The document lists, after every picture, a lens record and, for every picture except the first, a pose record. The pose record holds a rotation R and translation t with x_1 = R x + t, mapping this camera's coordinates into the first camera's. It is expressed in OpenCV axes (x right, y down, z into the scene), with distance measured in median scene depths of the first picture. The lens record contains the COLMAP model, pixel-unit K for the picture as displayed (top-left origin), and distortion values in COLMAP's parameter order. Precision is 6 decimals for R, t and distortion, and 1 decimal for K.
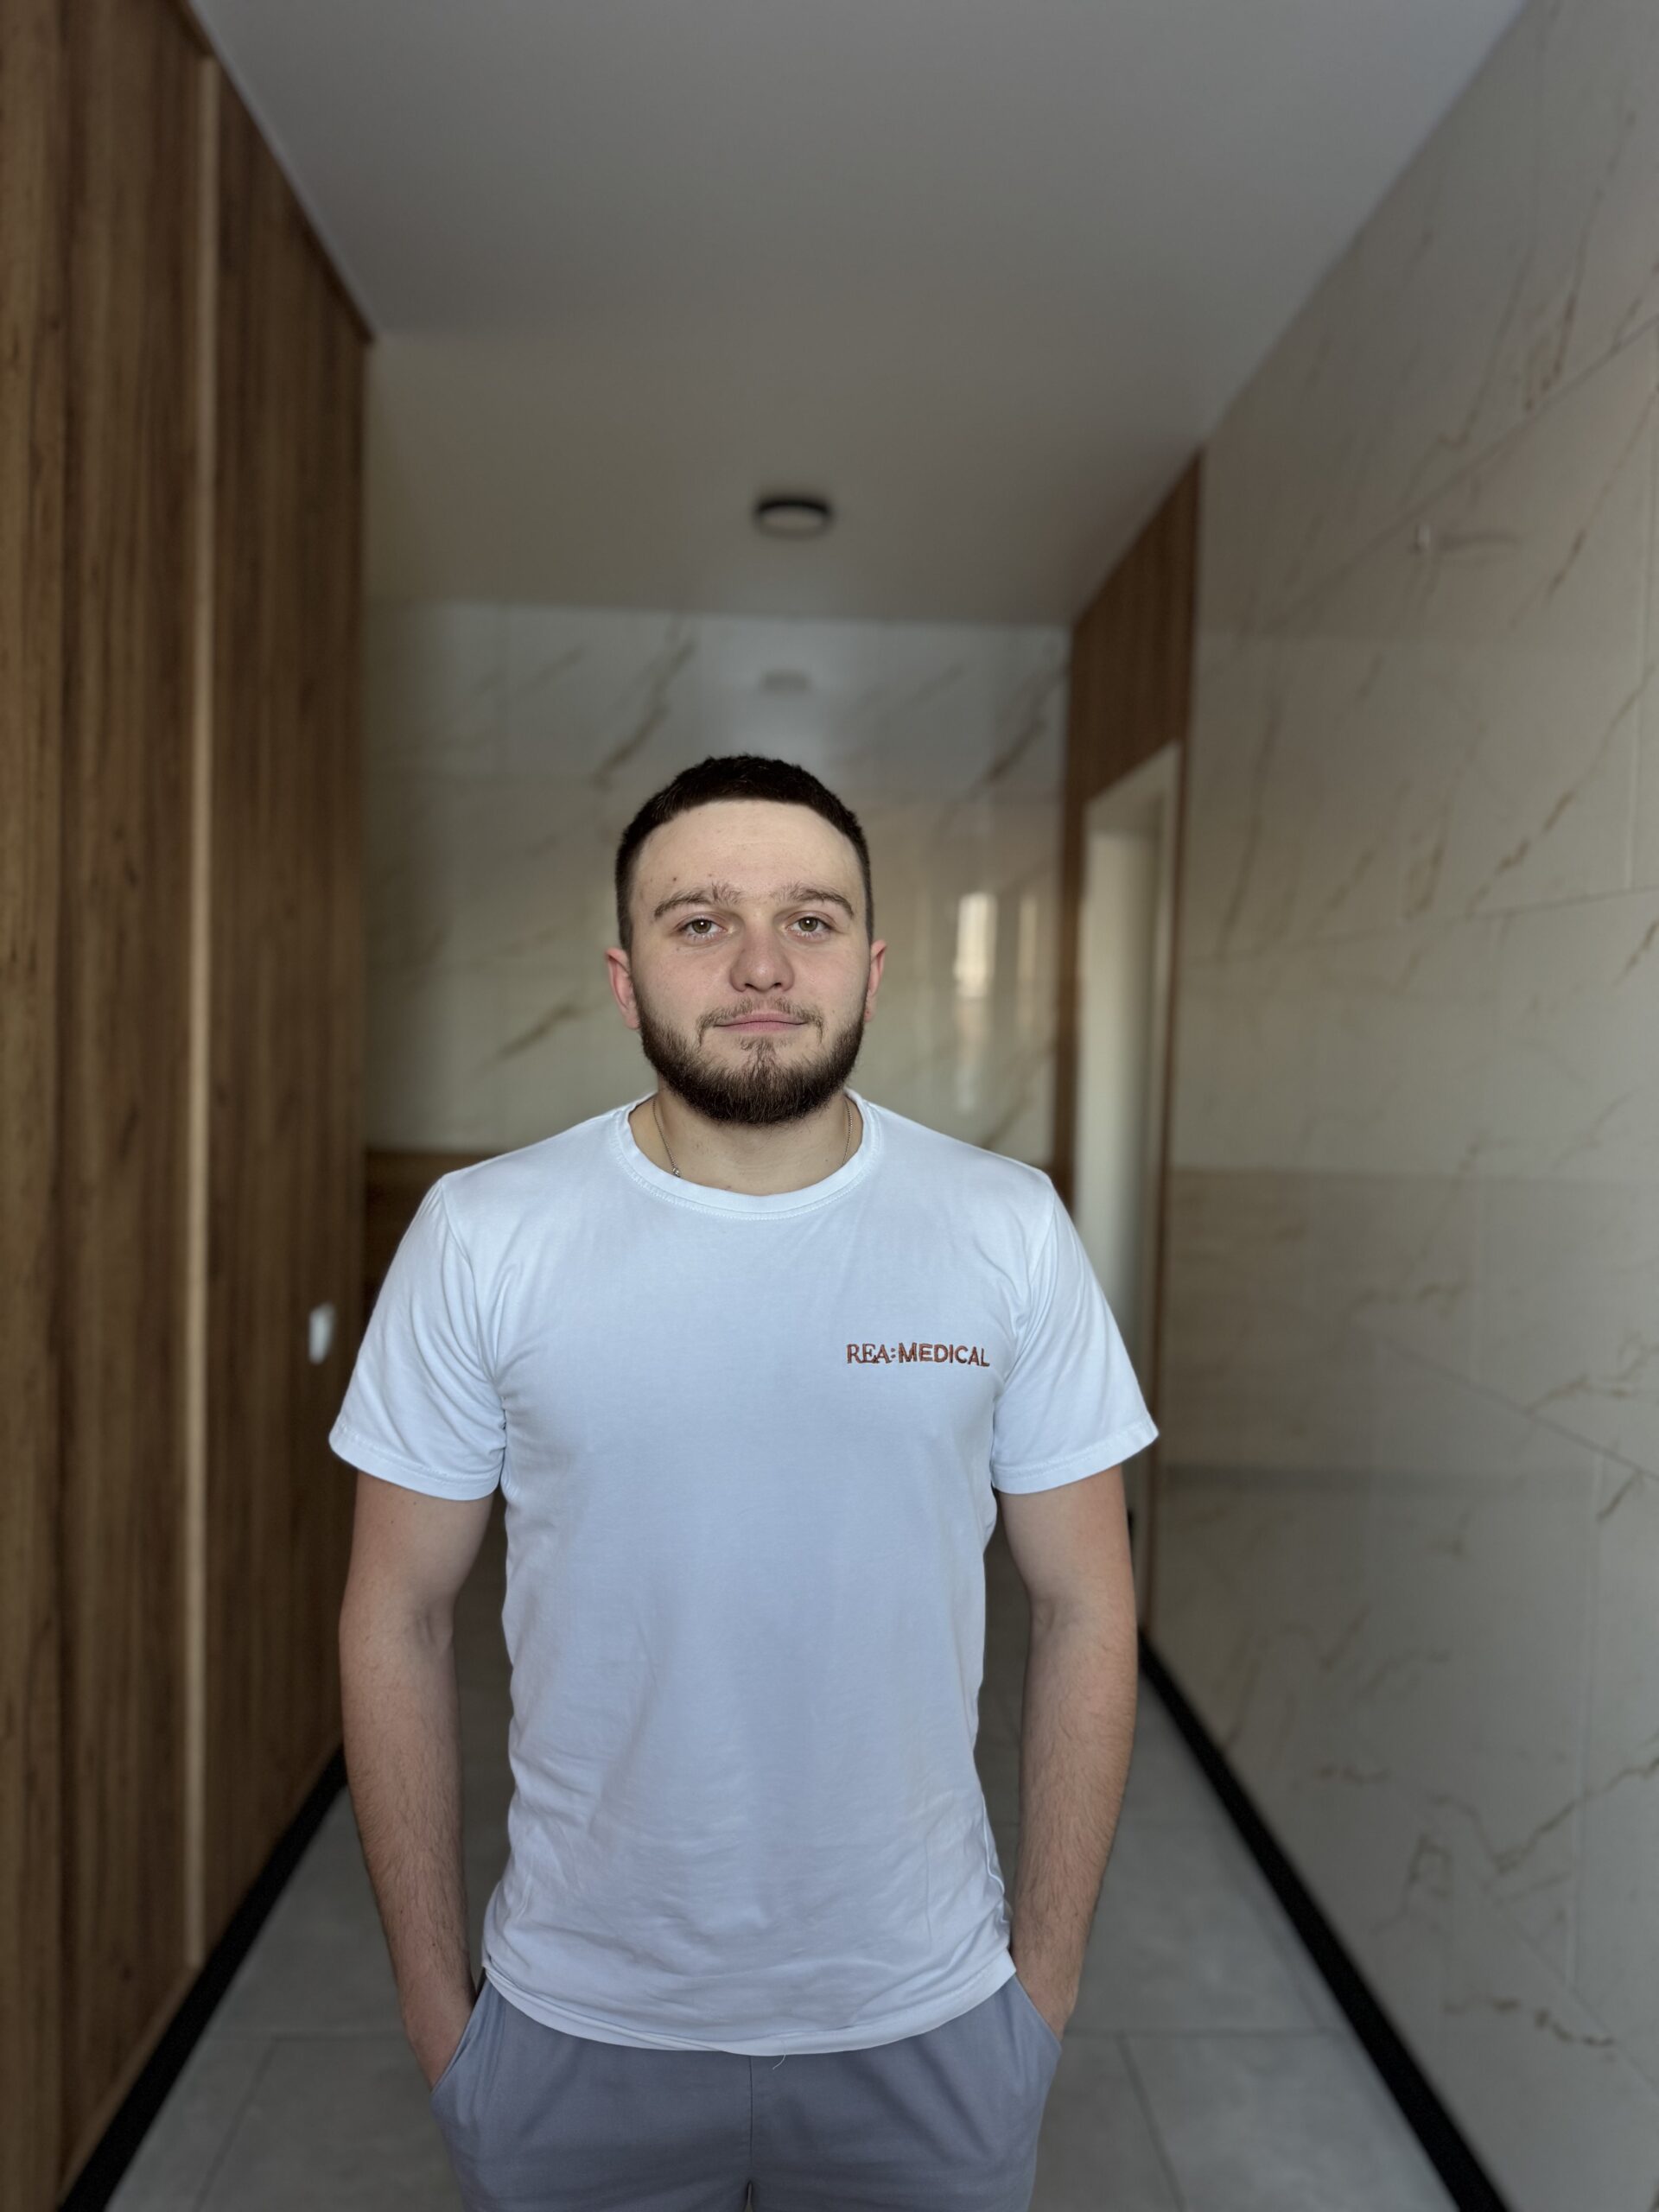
lens RADIAL K [[1524.3, 0, 830.4], [0, 1524.3, 1116.3], [0, 0, 1]] dist [-0.033539, -0.007047]
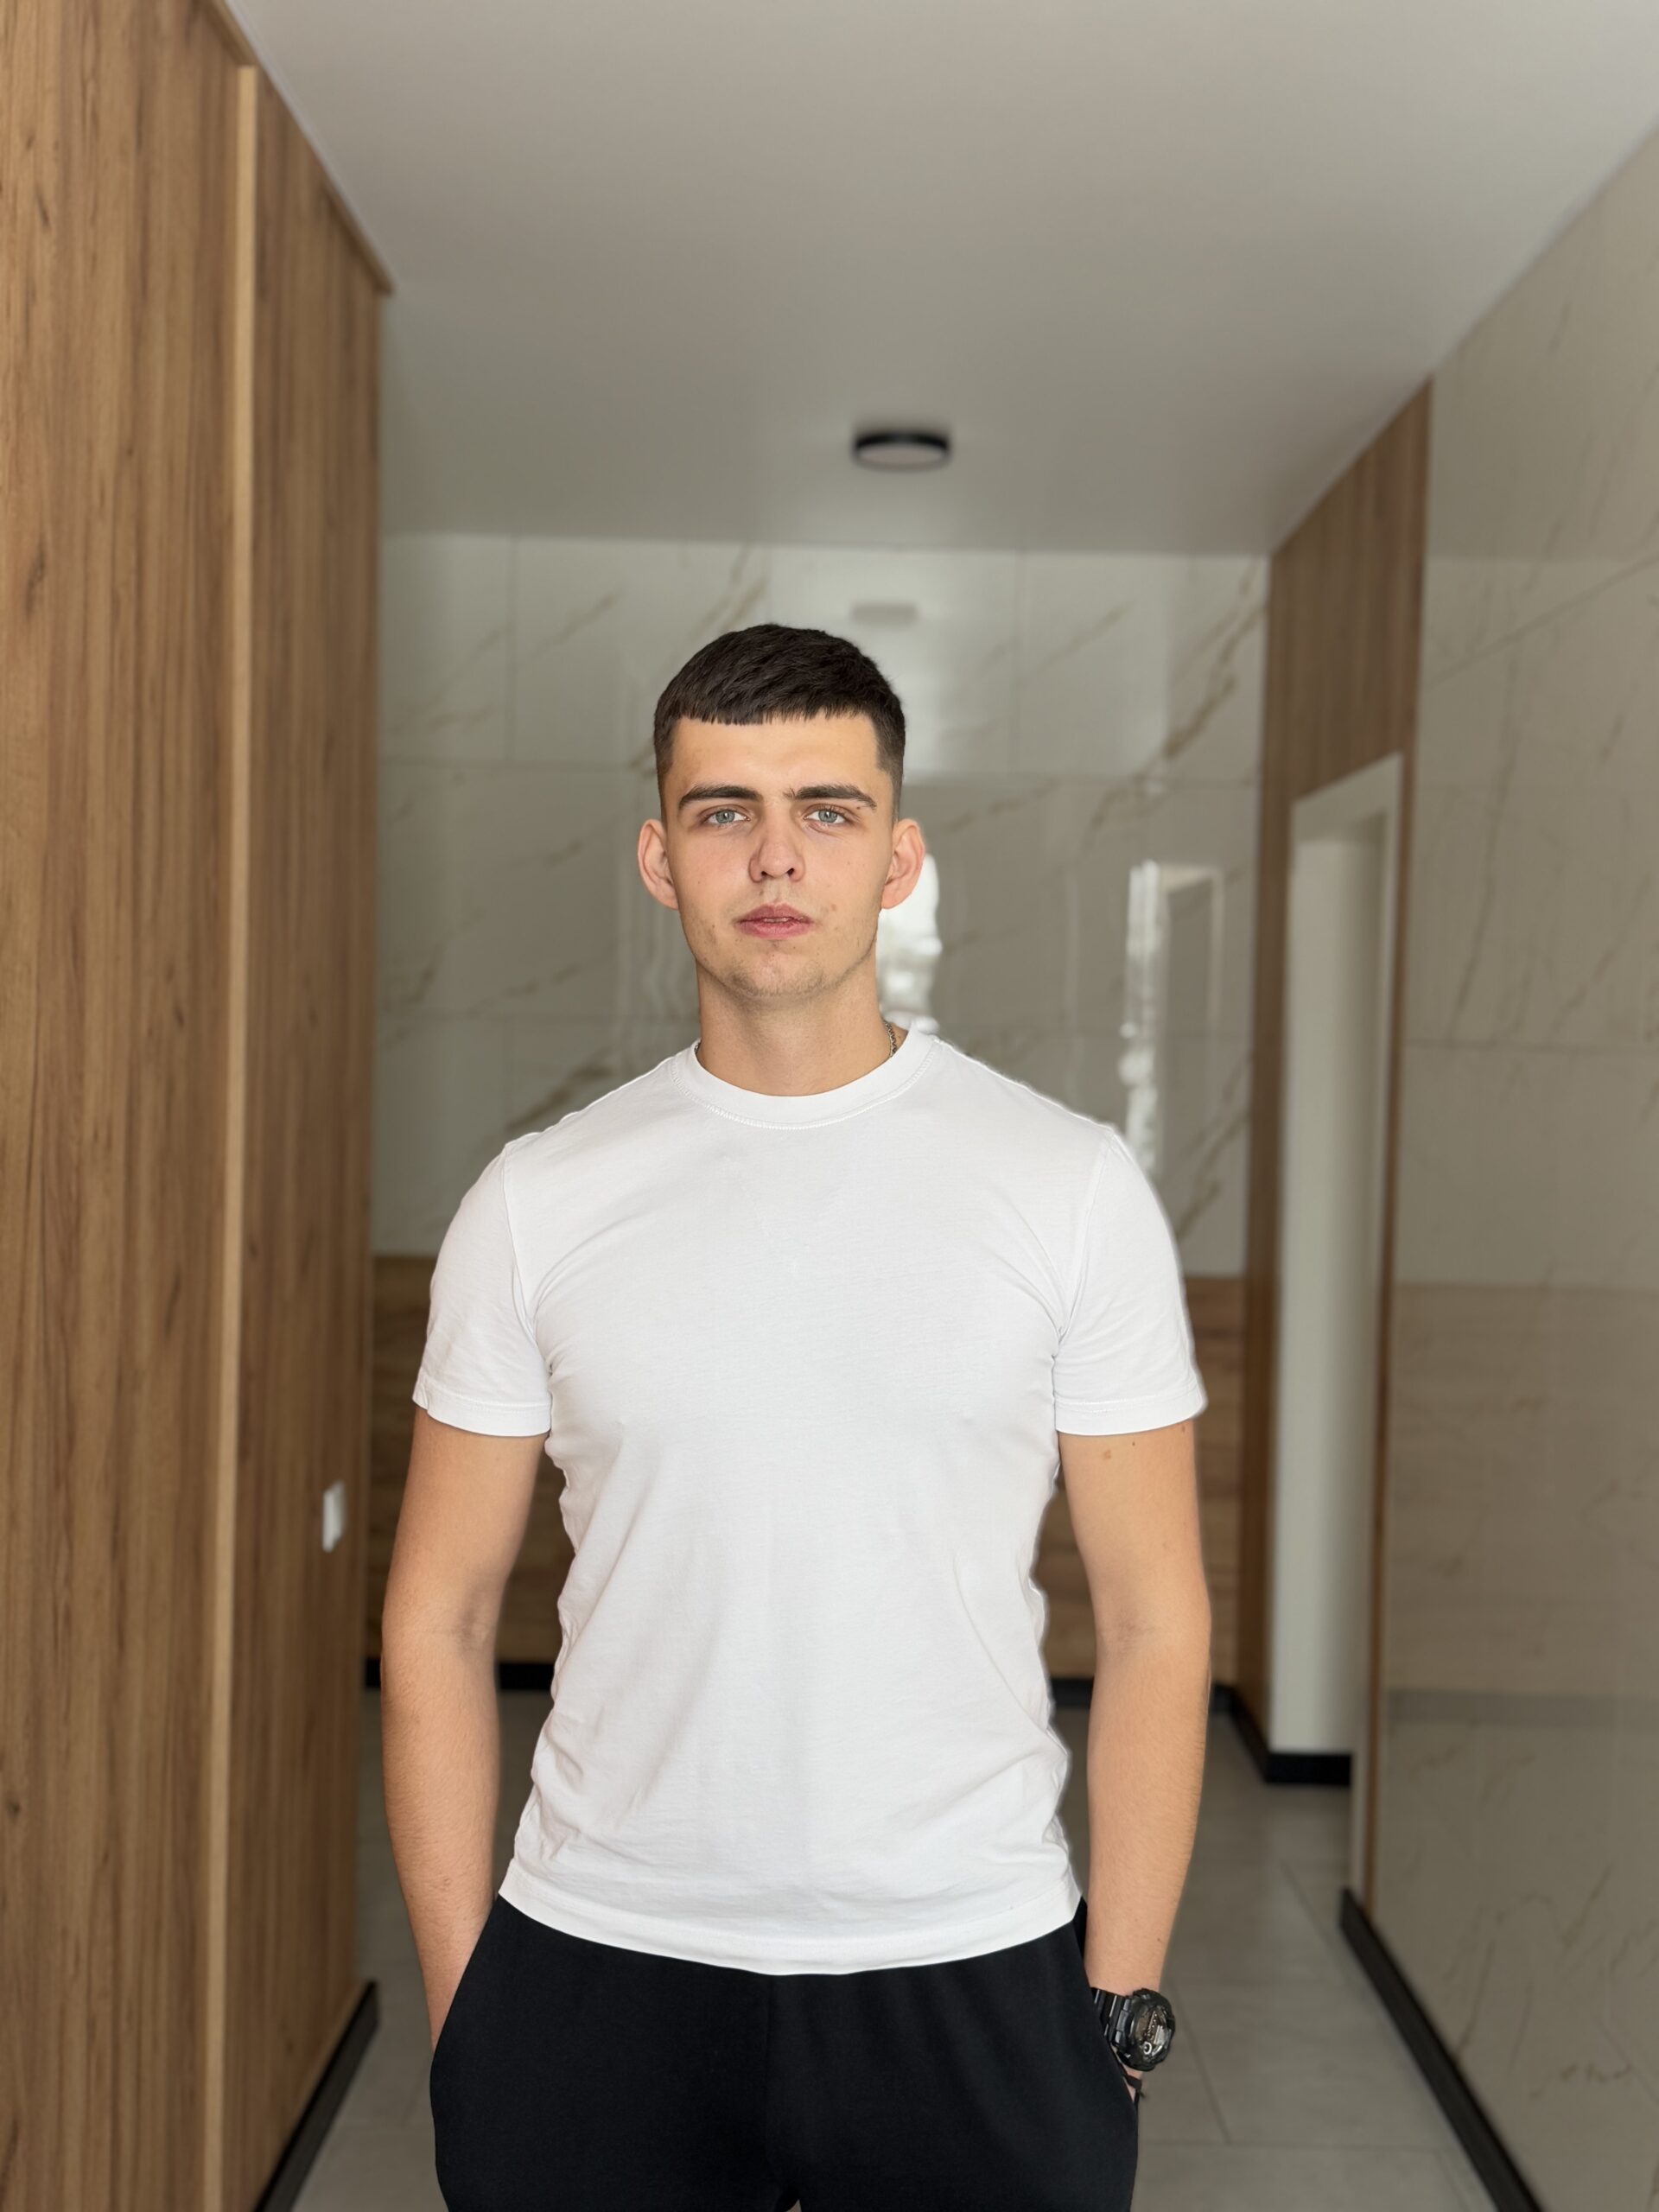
lens RADIAL K [[2306.7, 0, 830.8], [0, 2306.7, 1106.8], [0, 0, 1]] dist [-0.011918, 0.000000]
pose [[0.998964, -0.000521, -0.045503, -0.013808], [-0.000320, 0.999829, -0.018486, -0.071080], [0.045505, 0.018482, 0.998793, -0.298155]]
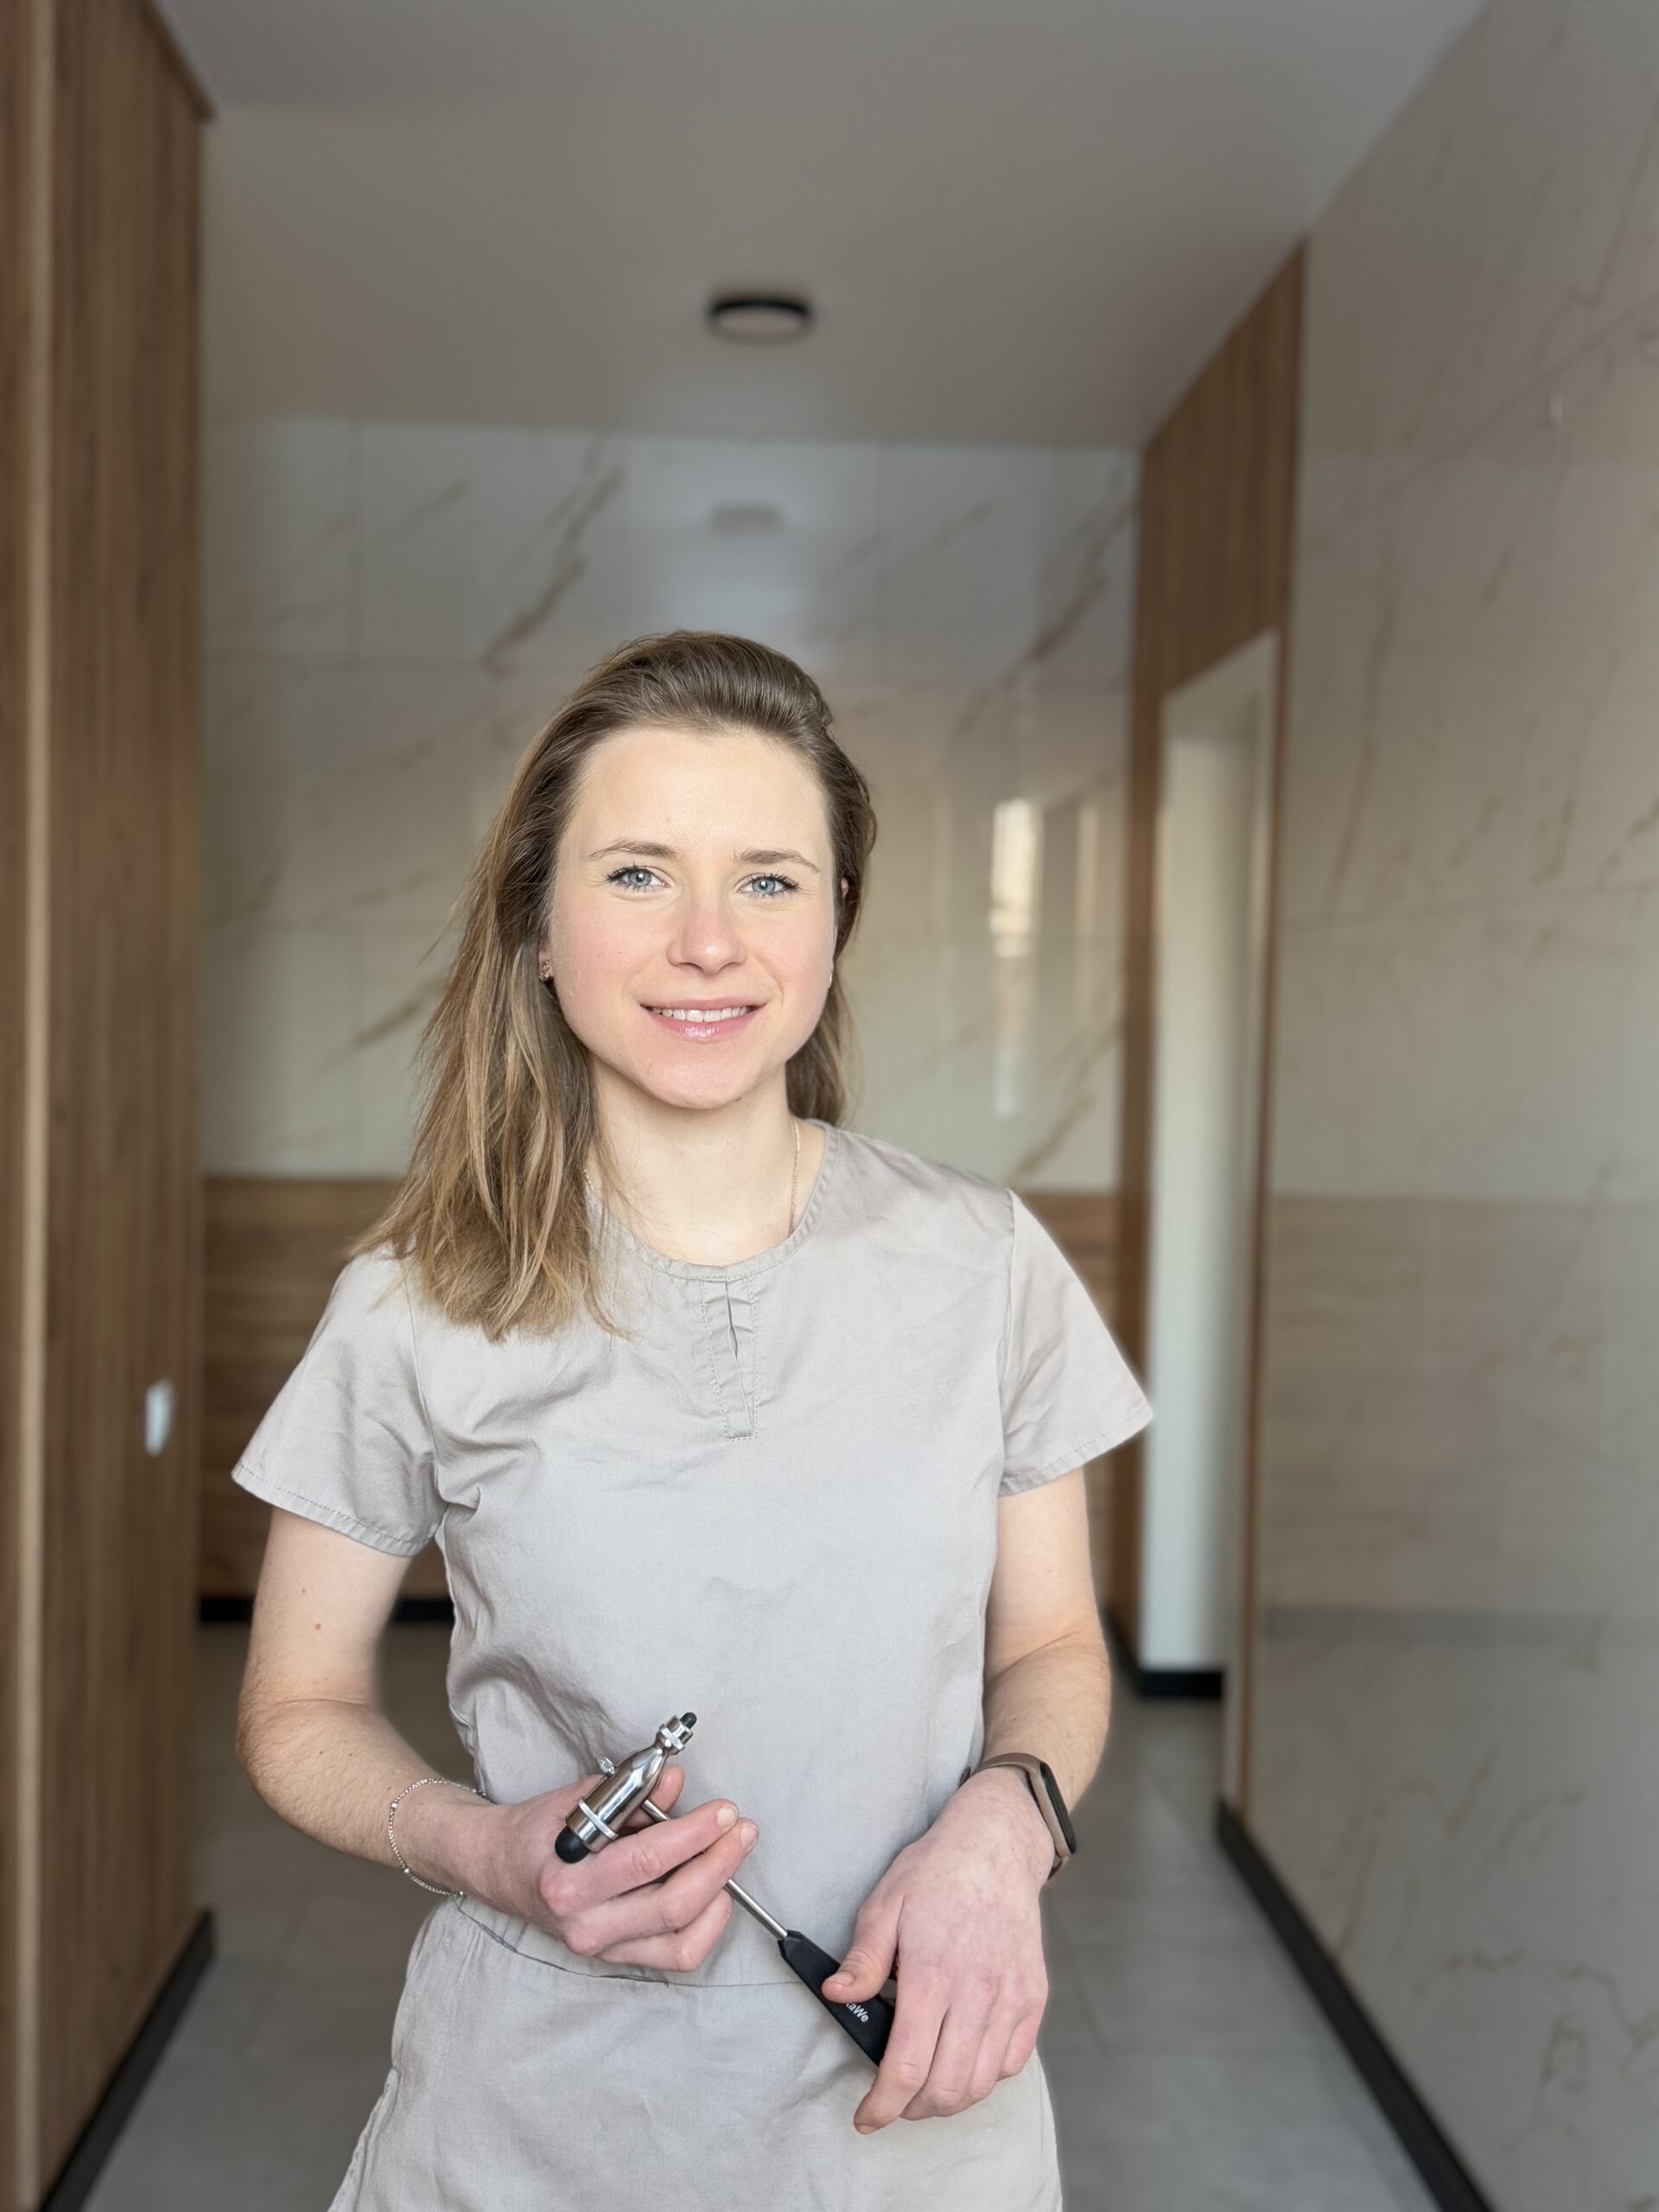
lens RADIAL K [[2306.7, 0, 829.2], [0, 2306.7, 1111.7], [0, 0, 1]] dist [-0.011918, 0.000000]
pose [[0.999939, -0.005454, 0.009569, -0.007015], [0.005474, 0.999983, -0.002140, -0.009946], [-0.009557, 0.002192, 0.999952, -0.222718]]
